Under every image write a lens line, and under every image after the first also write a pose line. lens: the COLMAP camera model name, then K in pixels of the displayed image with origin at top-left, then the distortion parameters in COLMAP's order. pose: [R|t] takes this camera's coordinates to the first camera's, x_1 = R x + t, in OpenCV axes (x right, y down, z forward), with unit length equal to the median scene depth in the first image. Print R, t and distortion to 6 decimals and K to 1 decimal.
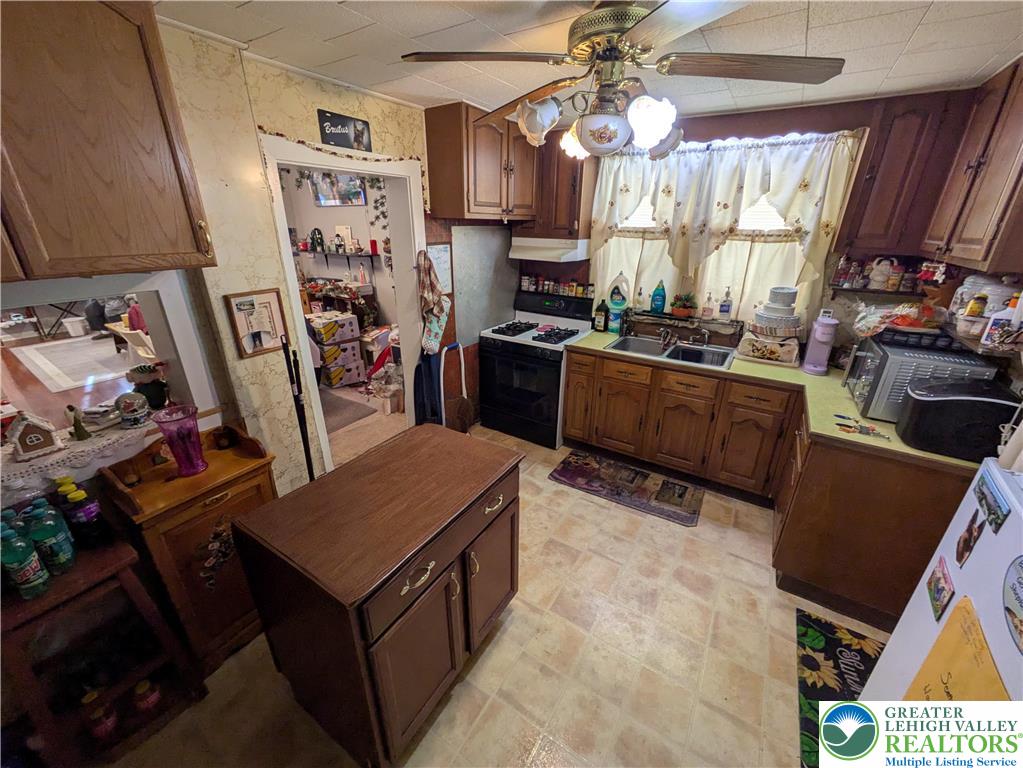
lens RADIAL K [[403.7, 0, 512.4], [0, 403.7, 383.2], [0, 0, 1]] dist [0.002079, 0.000205]
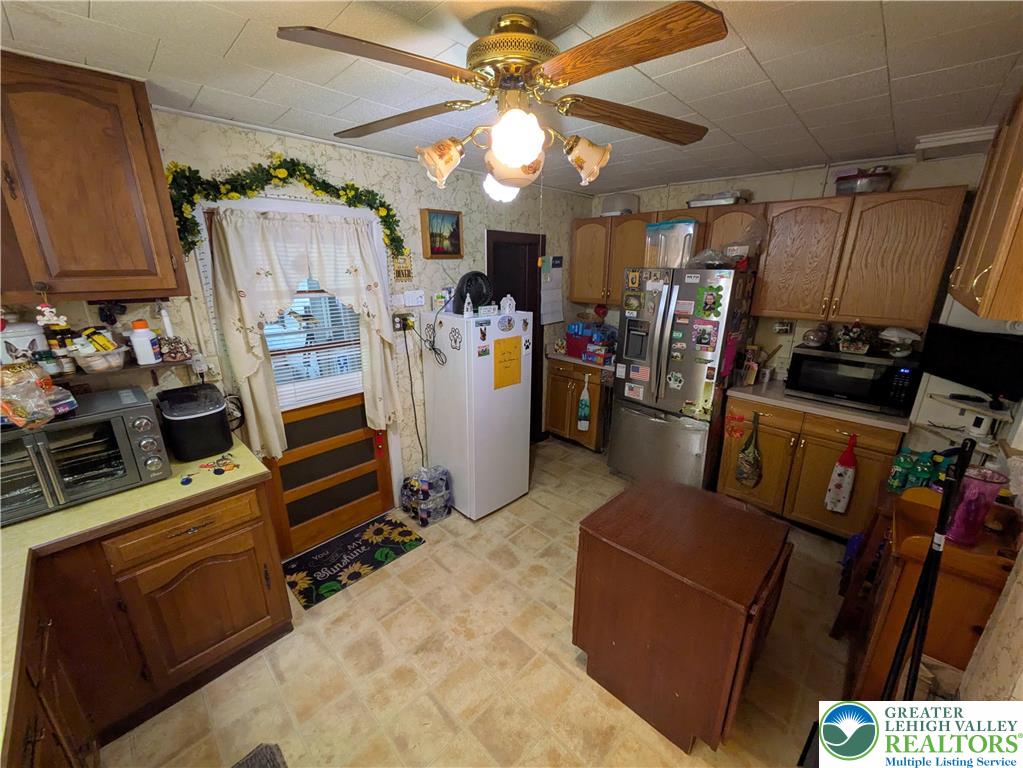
lens RADIAL K [[403.7, 0, 512.1], [0, 403.7, 385.9], [0, 0, 1]] dist [0.002079, 0.000205]
pose [[-0.981438, -0.063907, 0.180817, 0.018922], [0.062646, 0.784290, 0.617223, -0.554491], [-0.181258, 0.617094, -0.765729, 1.430261]]
